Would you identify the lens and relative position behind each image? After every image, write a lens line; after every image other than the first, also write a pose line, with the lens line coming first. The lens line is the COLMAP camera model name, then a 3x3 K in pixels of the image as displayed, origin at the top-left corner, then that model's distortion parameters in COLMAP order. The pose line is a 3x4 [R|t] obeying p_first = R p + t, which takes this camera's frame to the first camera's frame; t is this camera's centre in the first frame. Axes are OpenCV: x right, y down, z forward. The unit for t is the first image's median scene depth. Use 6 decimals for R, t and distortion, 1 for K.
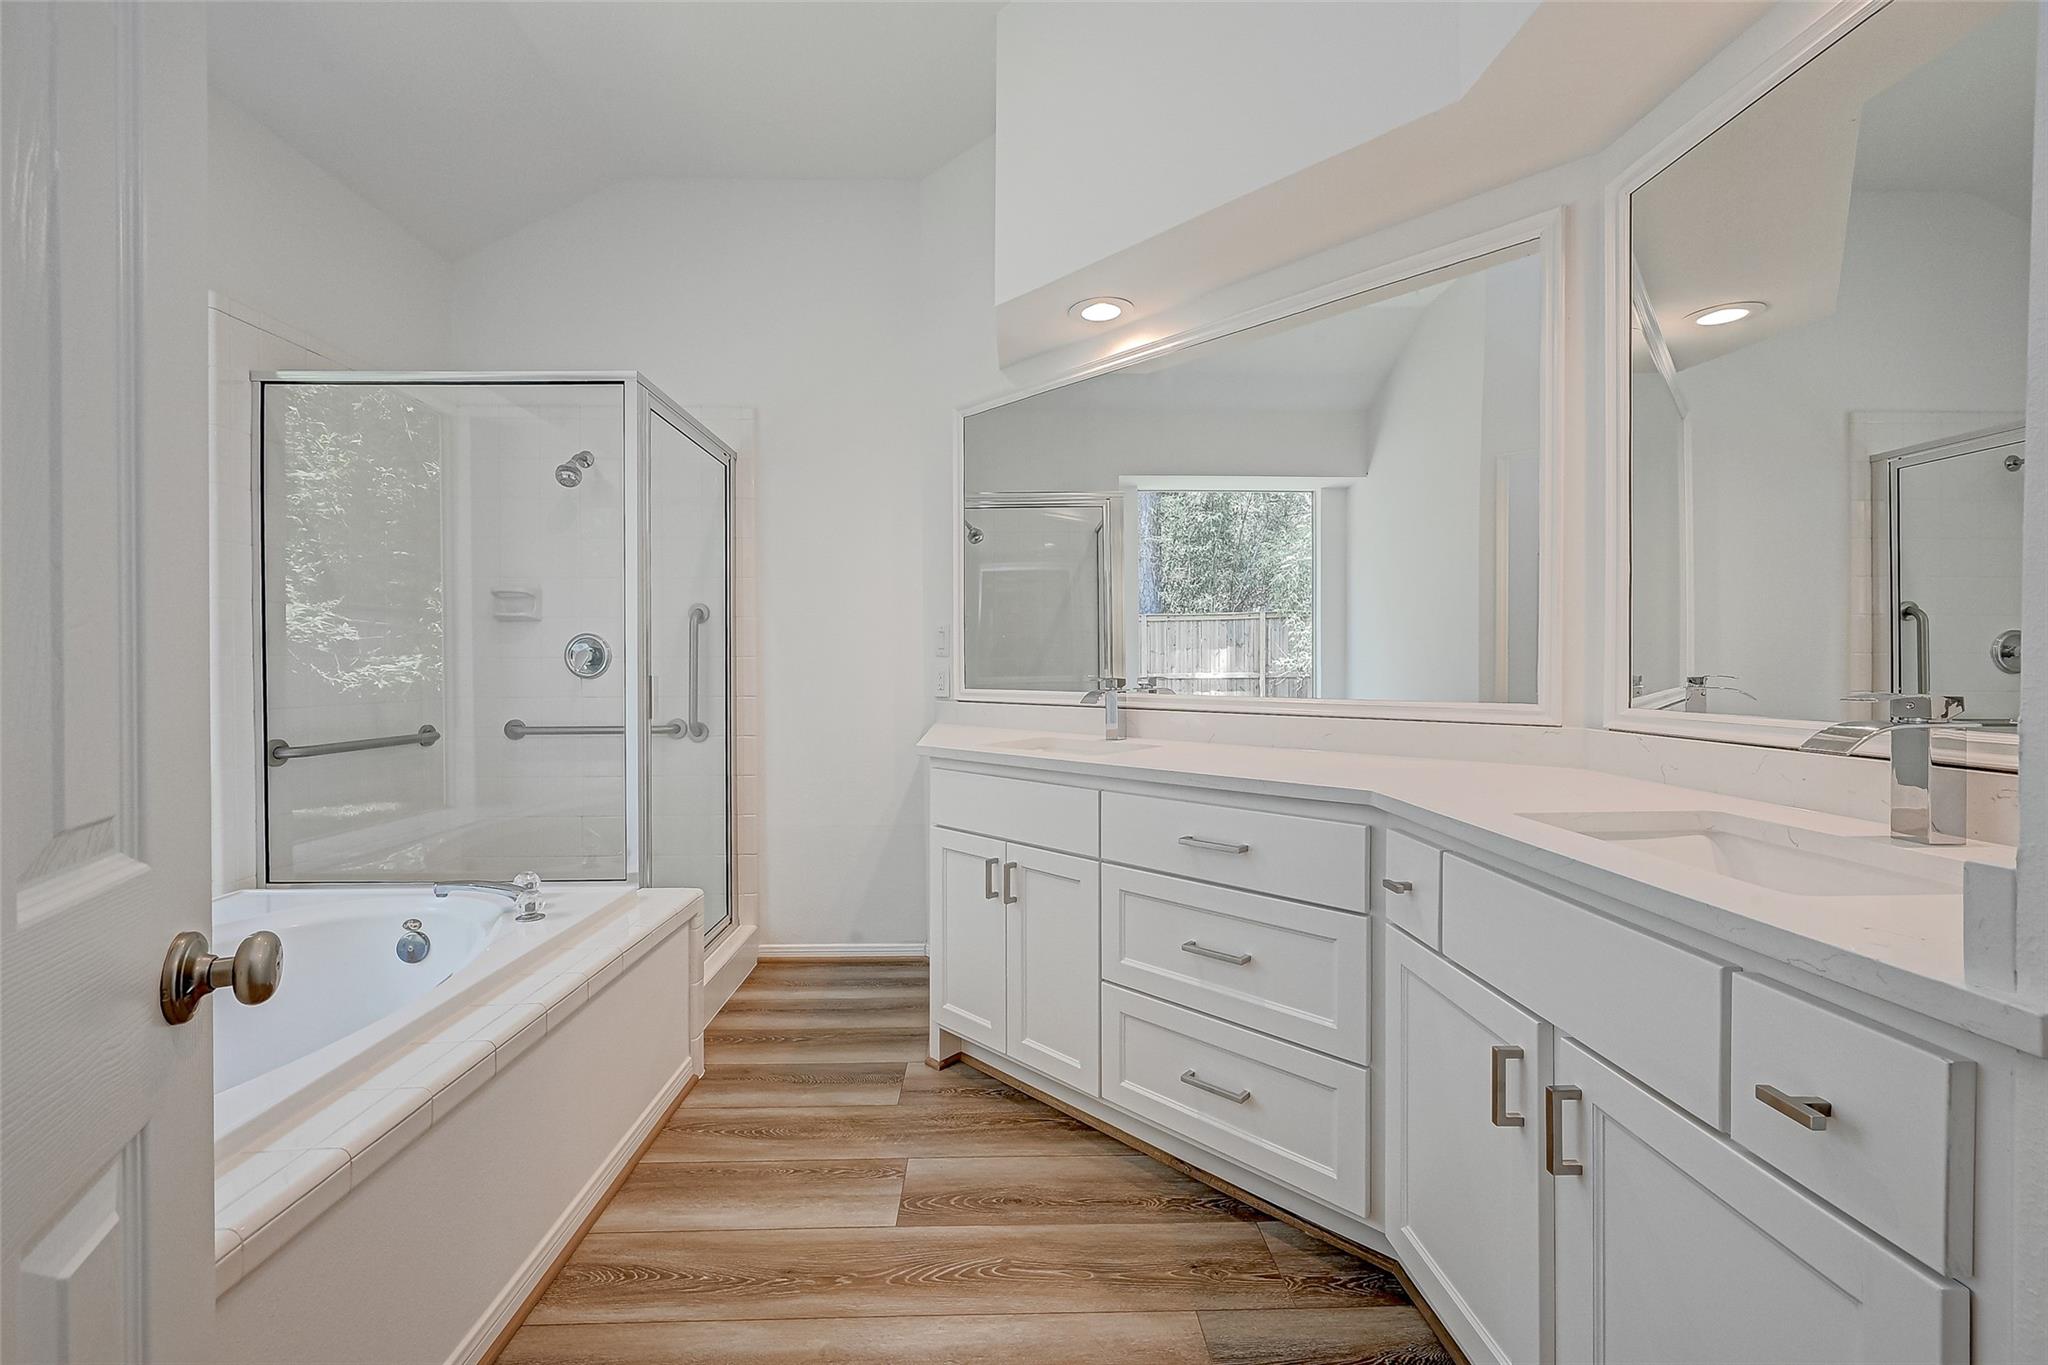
lens RADIAL K [[843.2, 0, 1024.0], [0, 843.2, 682.5], [0, 0, 1]] dist [-0.001165, -0.000191]
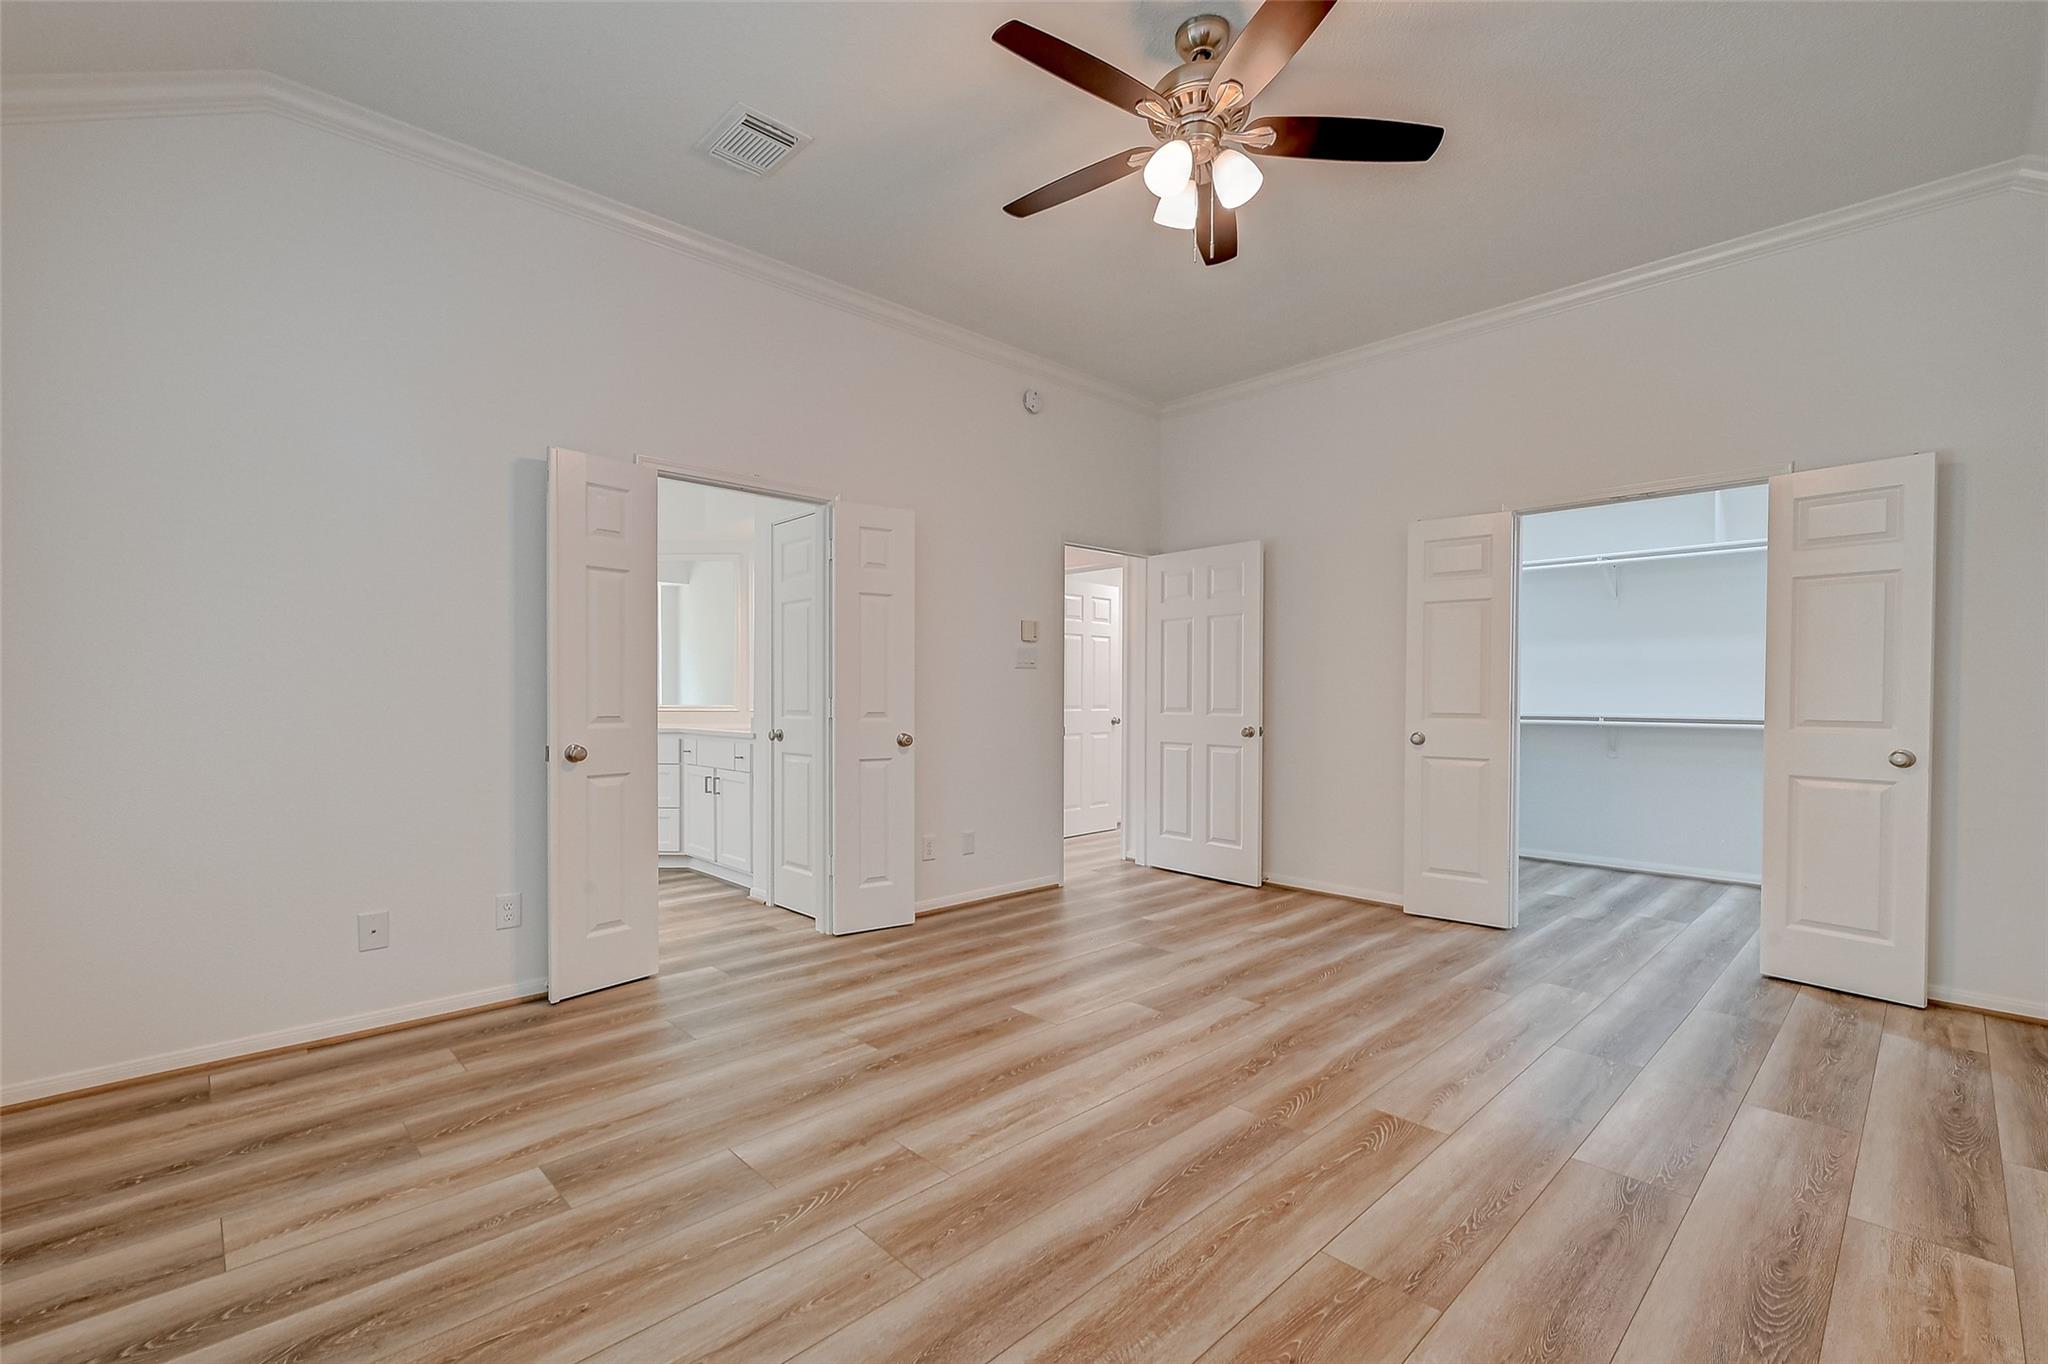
lens RADIAL K [[843.2, 0, 1024.0], [0, 843.2, 682.0], [0, 0, 1]] dist [-0.001165, -0.000191]
pose [[0.734158, -0.000023, 0.678979, -0.277793], [0.017133, 0.999682, -0.018492, 0.008518], [-0.678763, 0.025209, 0.733925, -0.771449]]
